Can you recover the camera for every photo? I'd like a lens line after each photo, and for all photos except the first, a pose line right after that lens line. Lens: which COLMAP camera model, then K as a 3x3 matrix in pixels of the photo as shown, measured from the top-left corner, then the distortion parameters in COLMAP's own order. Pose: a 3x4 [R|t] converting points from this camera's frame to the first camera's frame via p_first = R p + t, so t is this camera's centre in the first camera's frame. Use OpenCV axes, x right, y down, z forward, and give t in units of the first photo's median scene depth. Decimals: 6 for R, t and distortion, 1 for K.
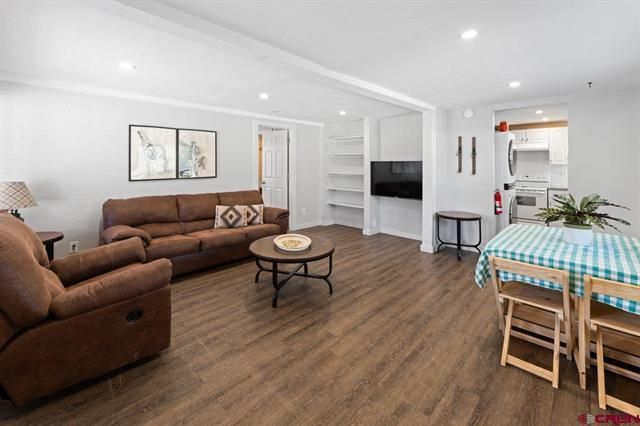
lens RADIAL K [[274.9, 0, 326.3], [0, 274.9, 162.0], [0, 0, 1]] dist [0.008226, -0.001097]
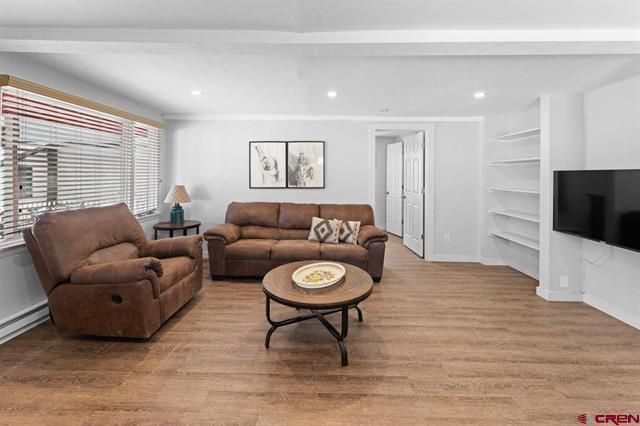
lens RADIAL K [[272.7, 0, 322.2], [0, 272.7, 179.8], [0, 0, 1]] dist [0.001409, 0.000776]
pose [[0.682006, 0.018274, -0.731119, 0.346228], [-0.000165, 0.999692, 0.024833, 0.002060], [0.731347, -0.016815, 0.681798, 0.379135]]
